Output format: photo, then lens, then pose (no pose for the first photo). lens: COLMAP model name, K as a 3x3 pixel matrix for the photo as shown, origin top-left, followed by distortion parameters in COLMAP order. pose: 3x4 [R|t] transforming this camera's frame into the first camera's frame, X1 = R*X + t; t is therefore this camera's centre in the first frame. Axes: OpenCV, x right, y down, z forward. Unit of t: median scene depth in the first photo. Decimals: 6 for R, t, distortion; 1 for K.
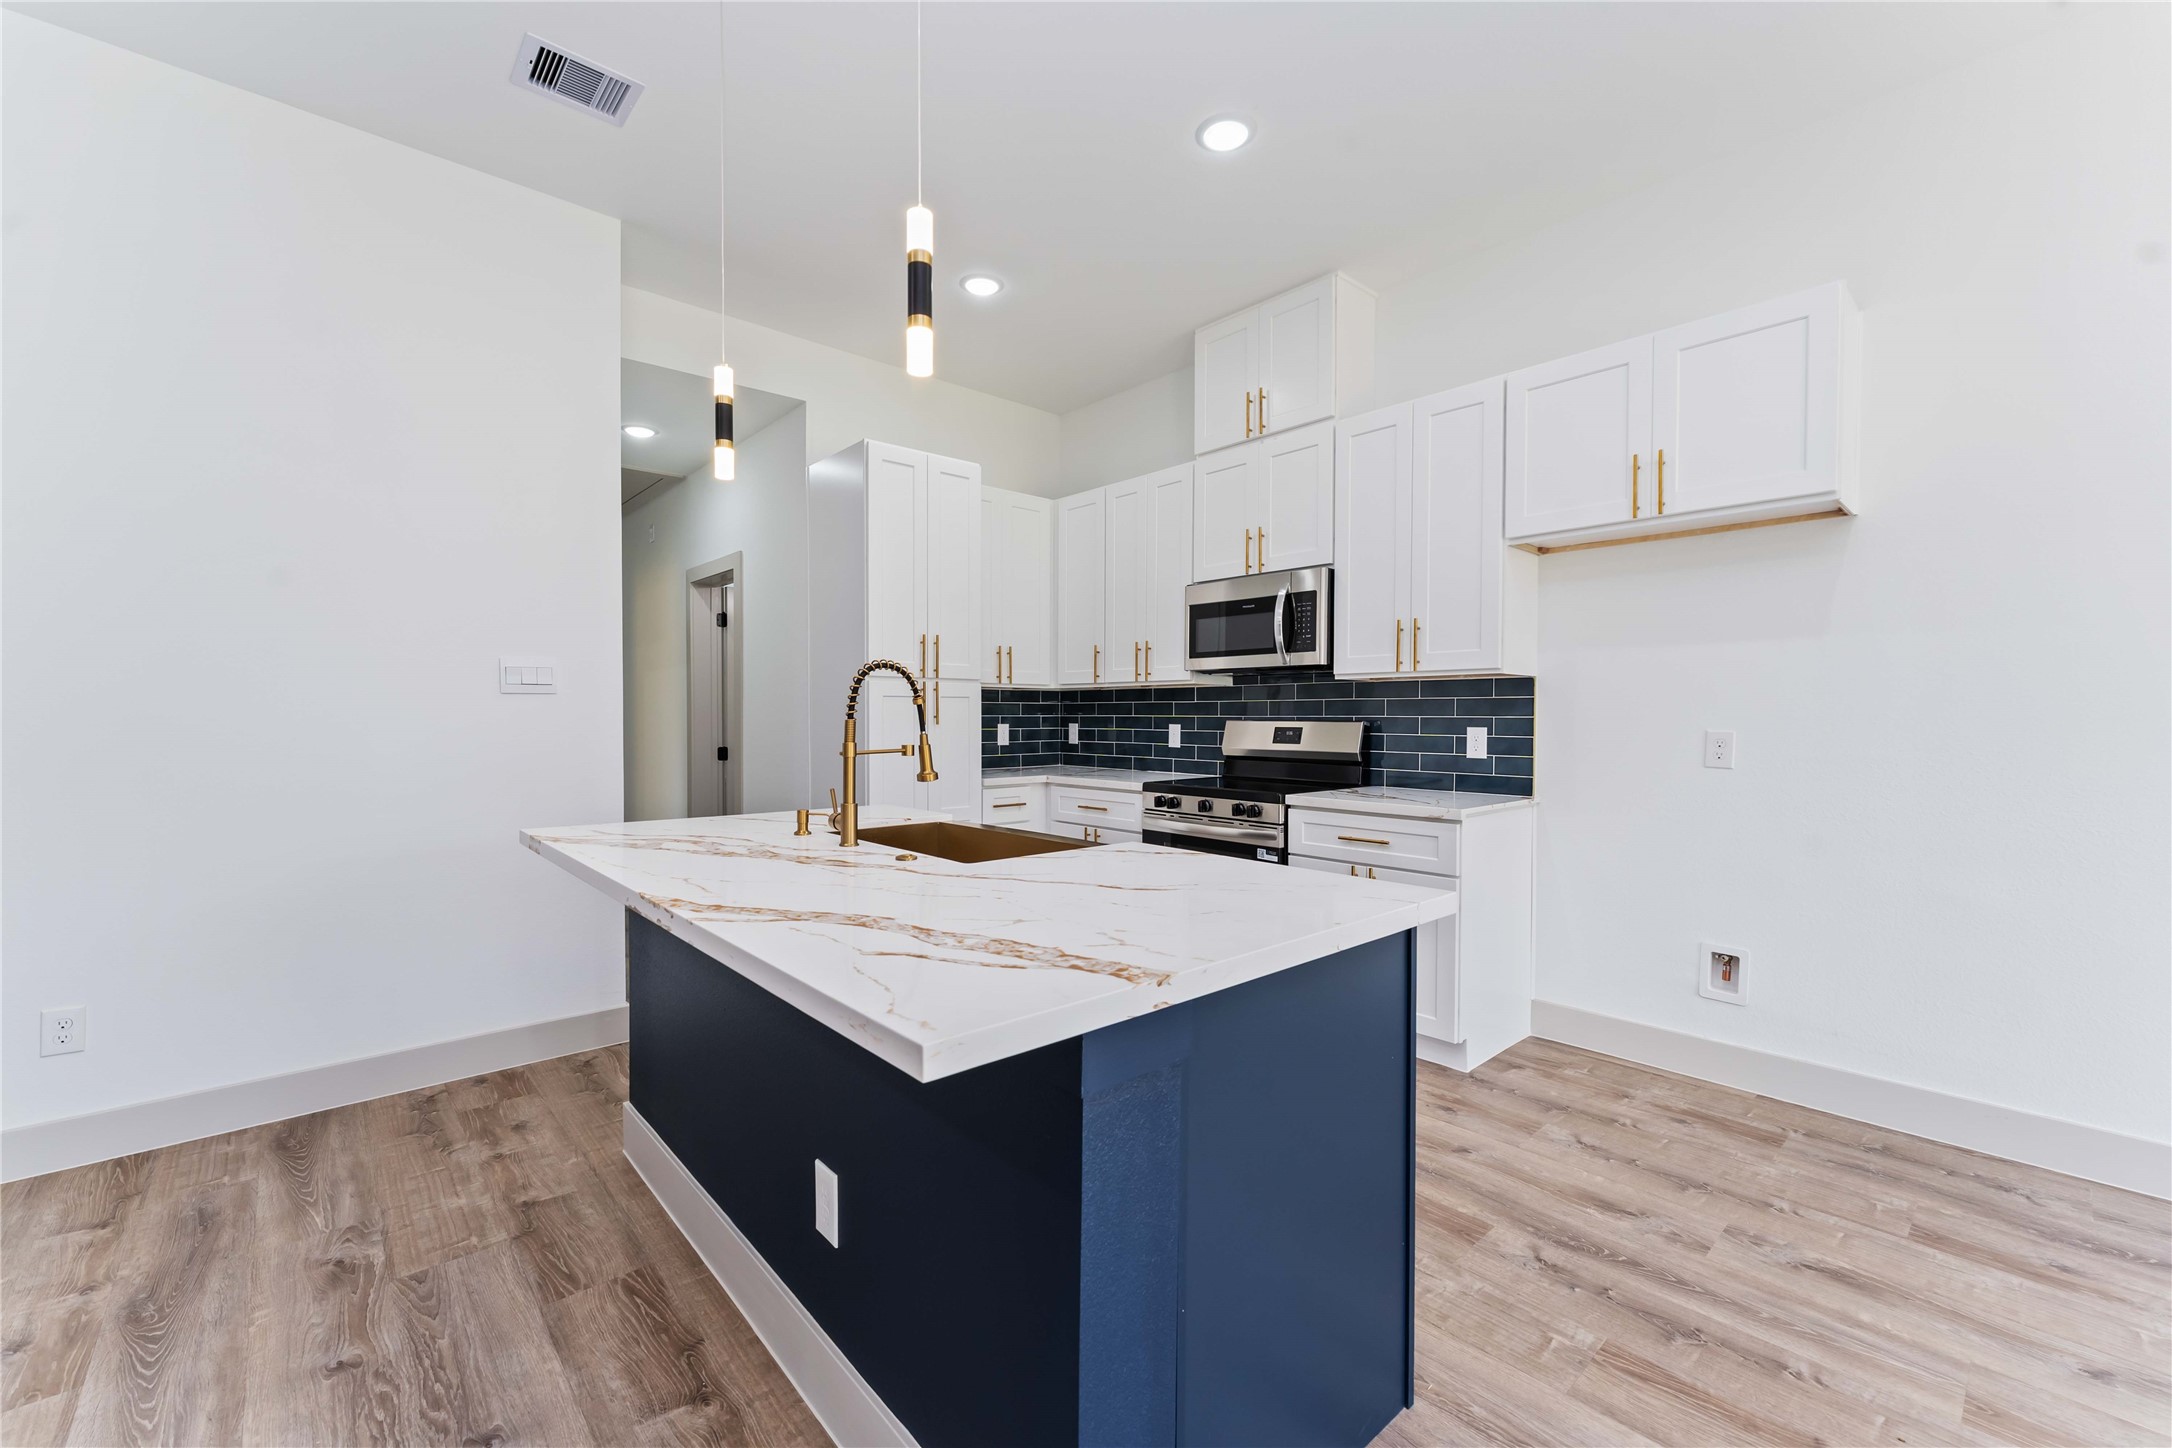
lens RADIAL K [[885.4, 0, 1084.1], [0, 885.4, 729.8], [0, 0, 1]] dist [0.000904, -0.000002]
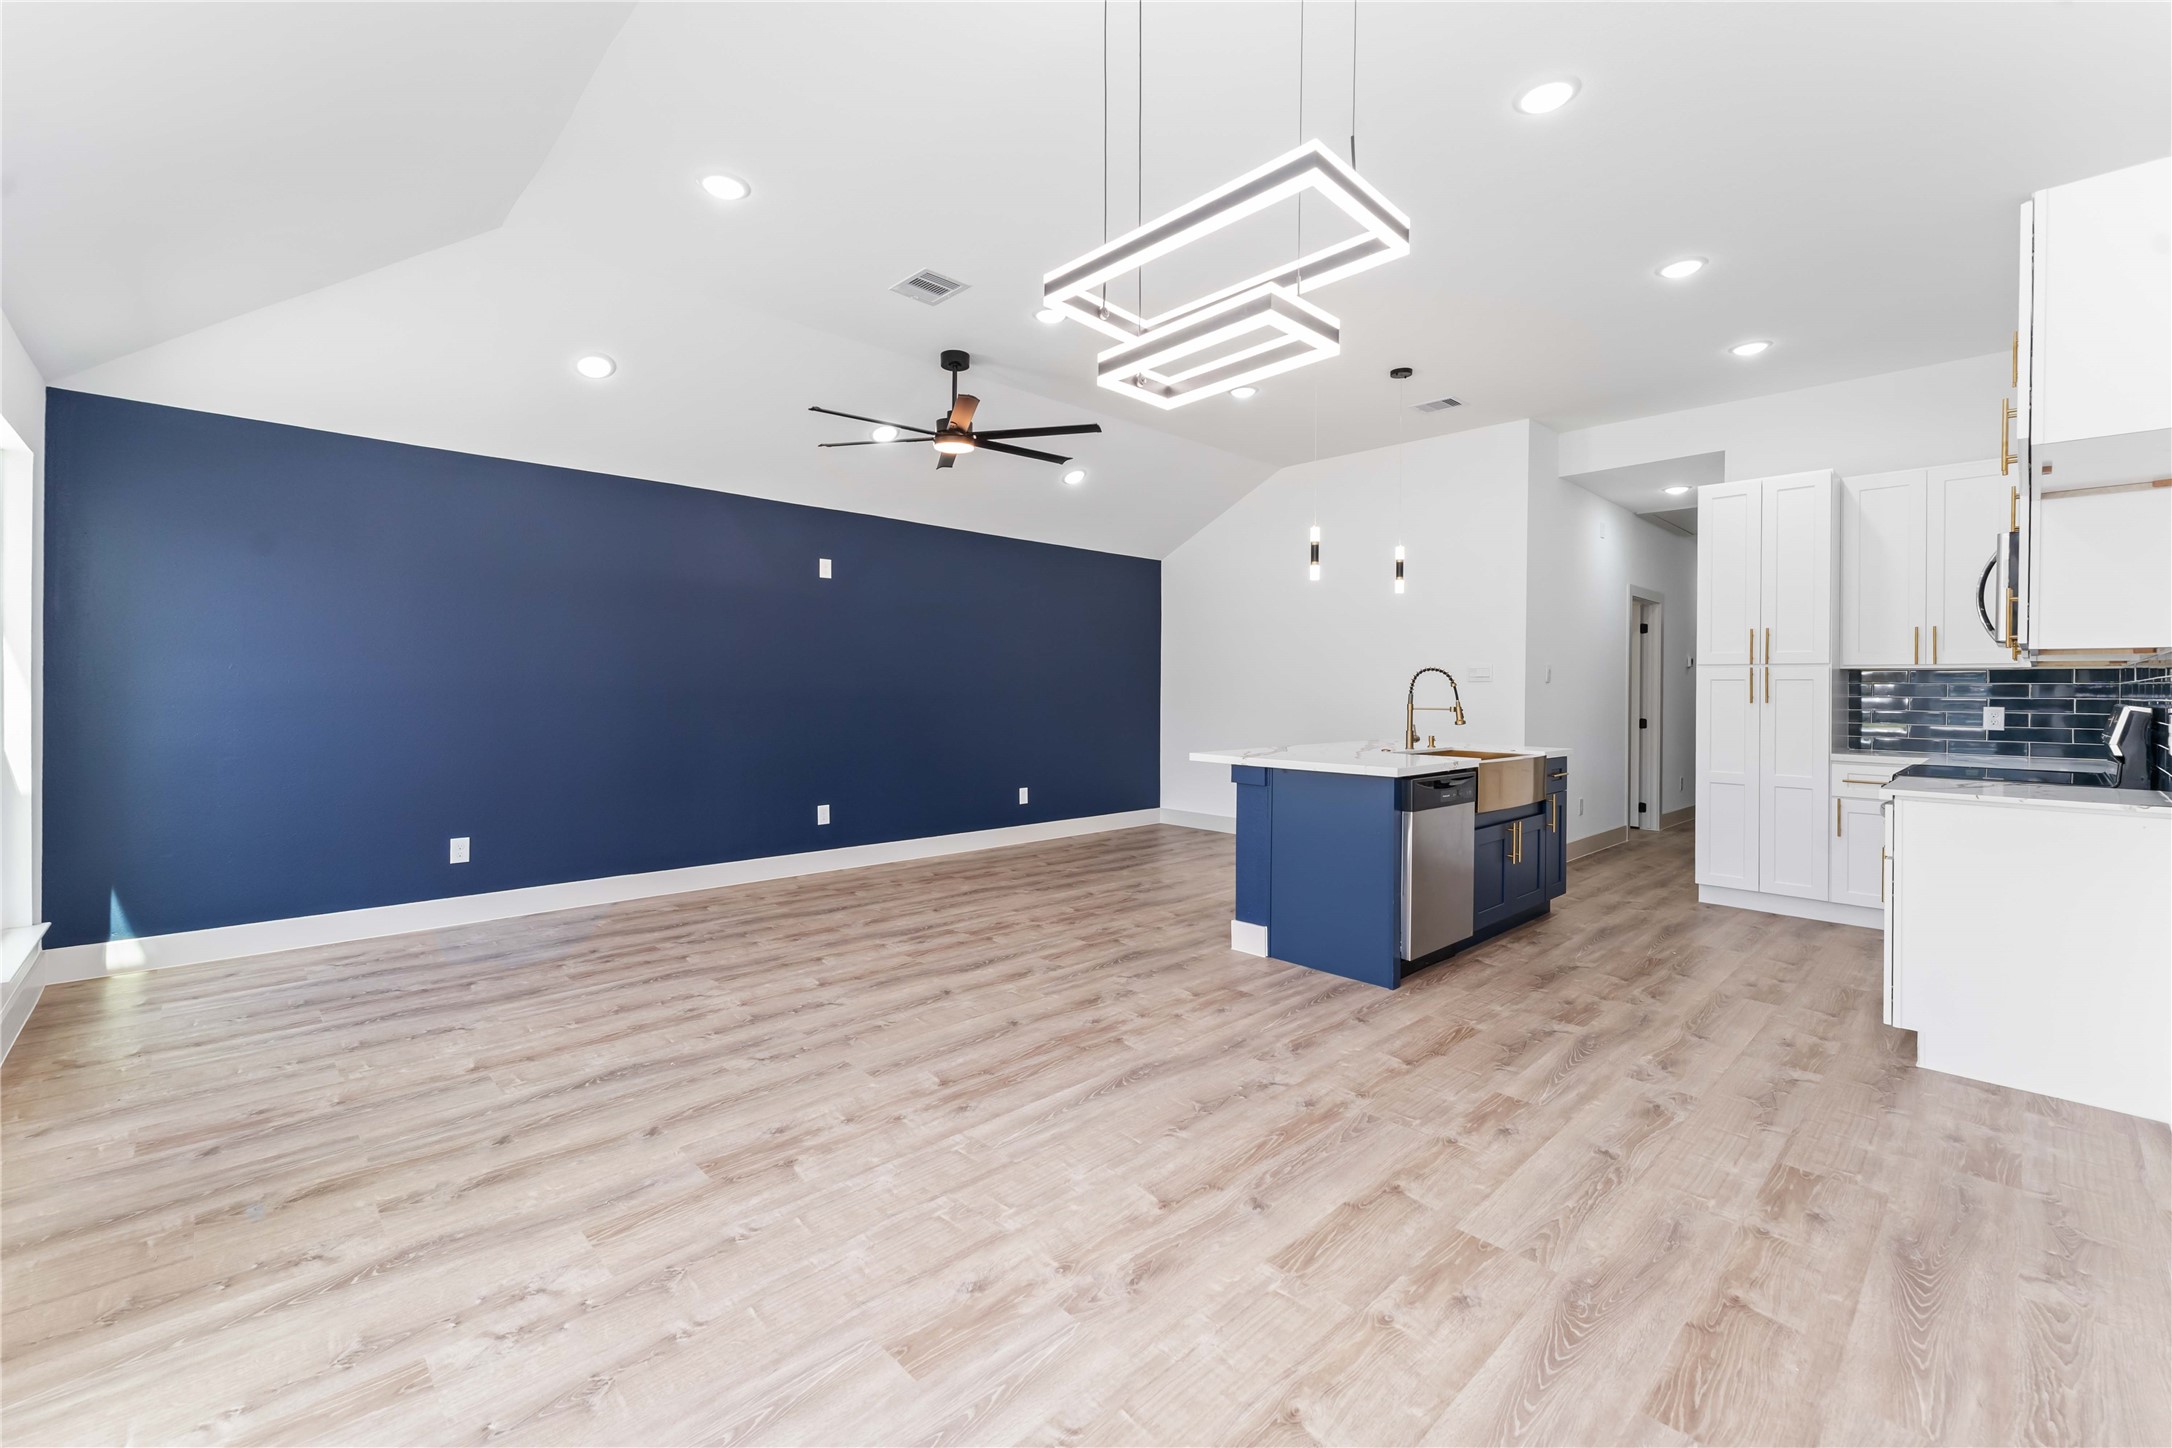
lens RADIAL K [[908.0, 0, 1066.1], [0, 908.0, 688.8], [0, 0, 1]] dist [0.003016, -0.000167]
pose [[0.019921, -0.000263, -0.999802, 1.271768], [-0.025872, 0.999665, -0.000779, 0.000267], [0.999467, 0.025883, 0.019908, 0.038788]]
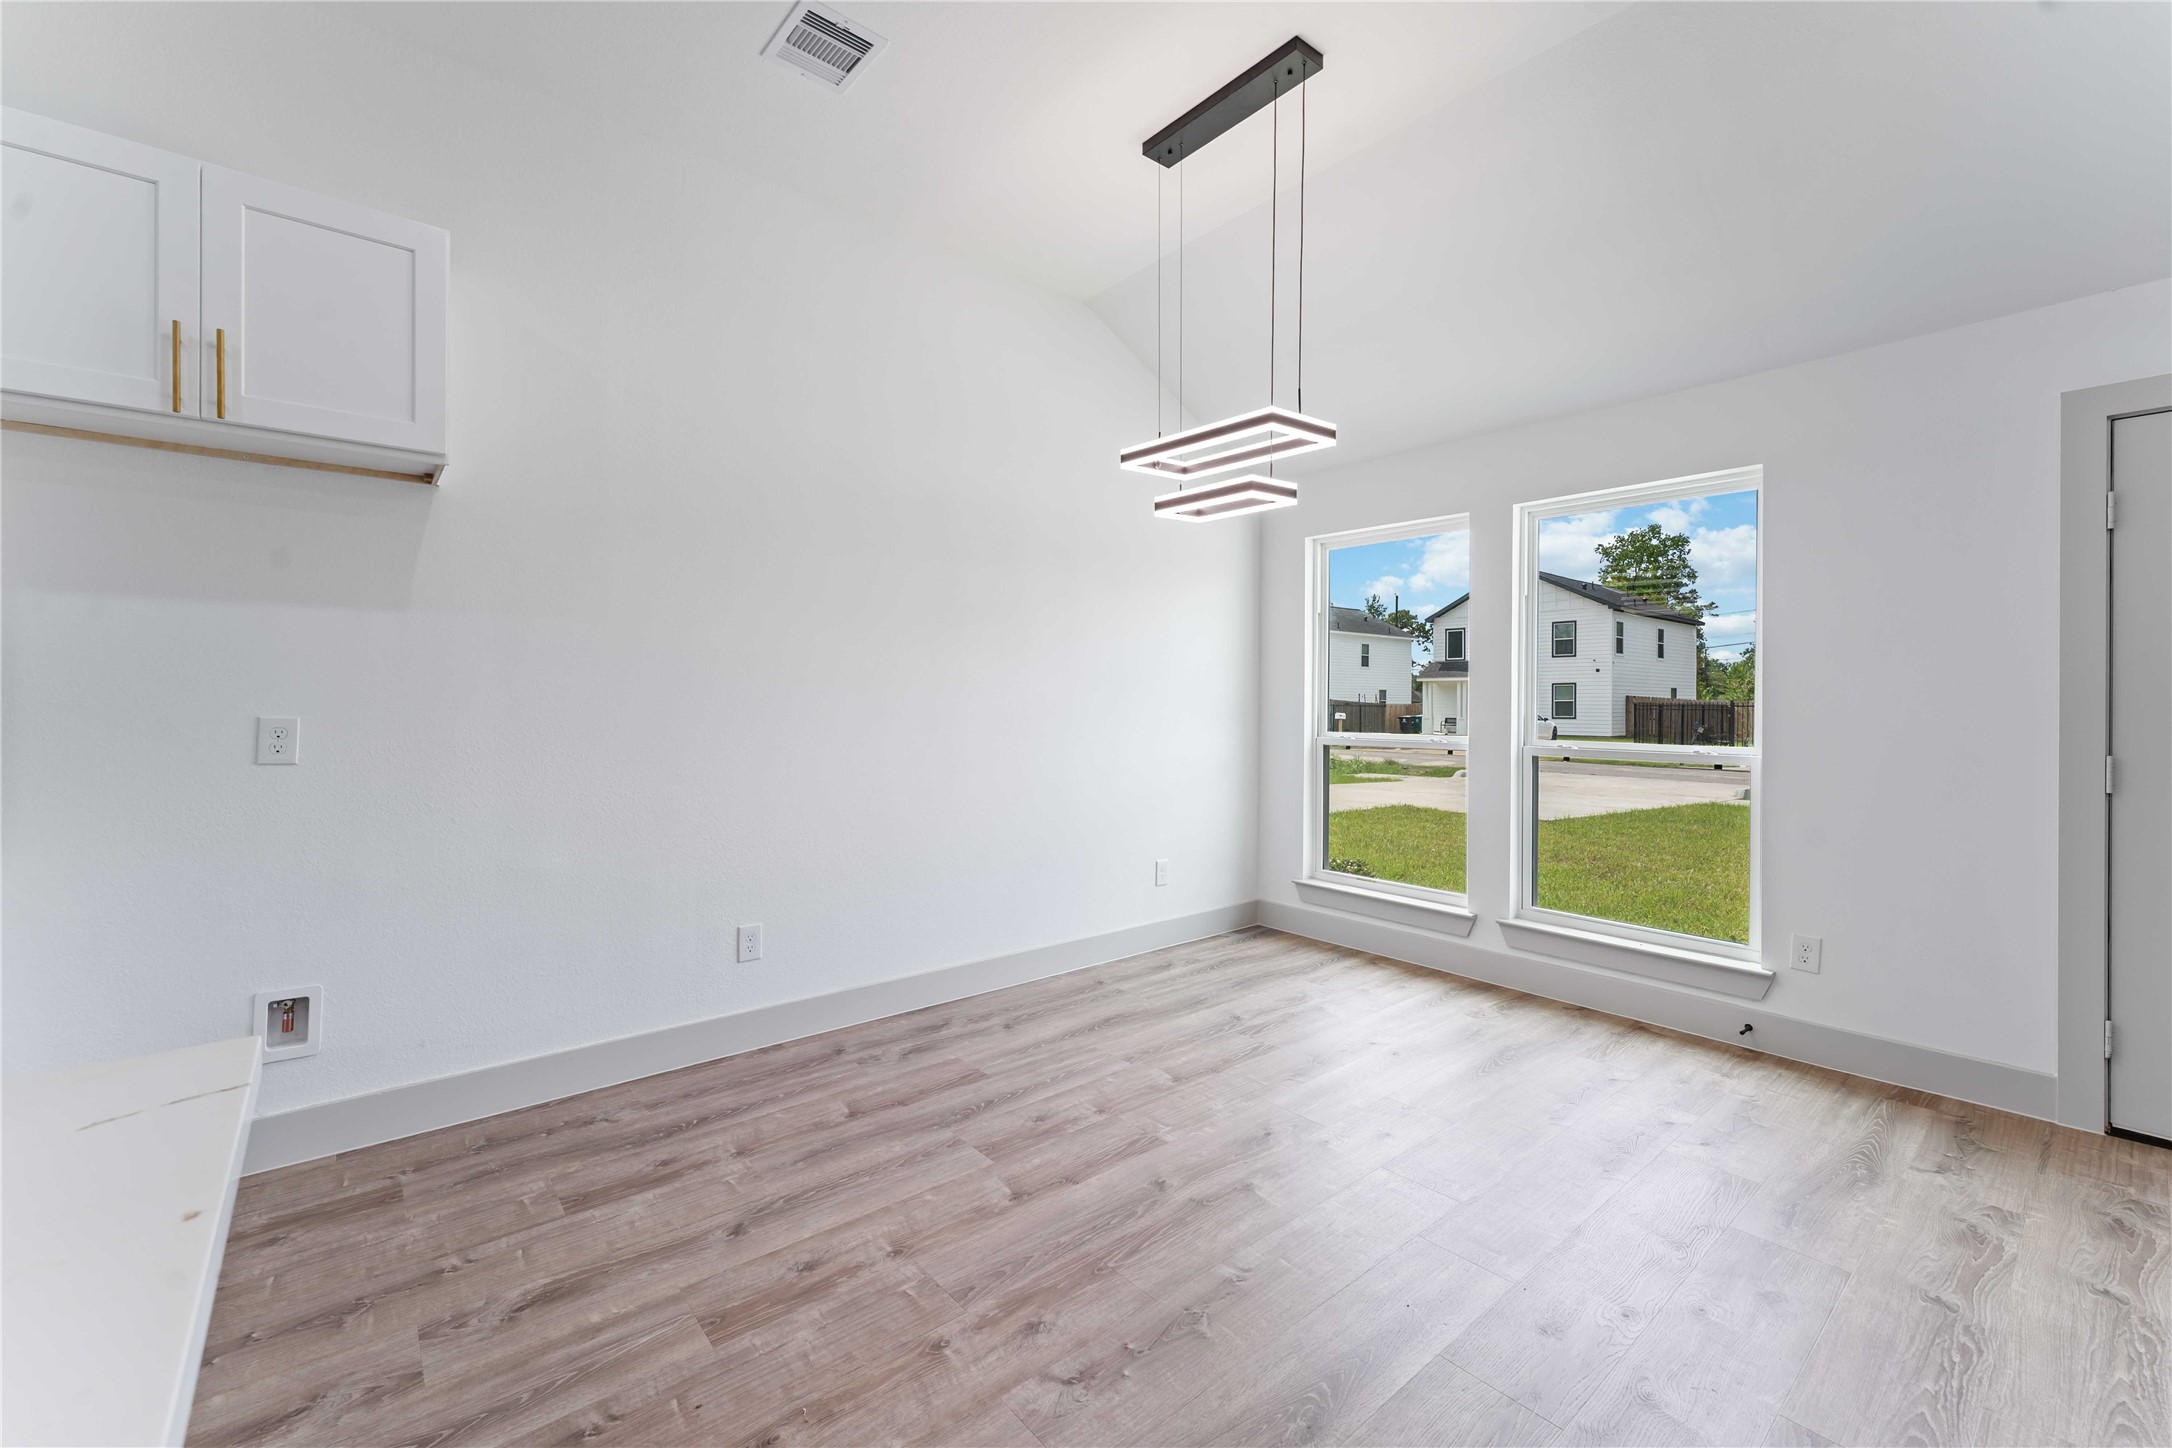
lens RADIAL K [[885.6, 0, 1080.7], [0, 885.6, 704.0], [0, 0, 1]] dist [0.001181, 0.000562]
pose [[0.036568, -0.002750, 0.999327, -0.037829], [0.011934, 0.999926, 0.002315, -0.003795], [-0.999260, 0.011841, 0.036598, 0.227427]]
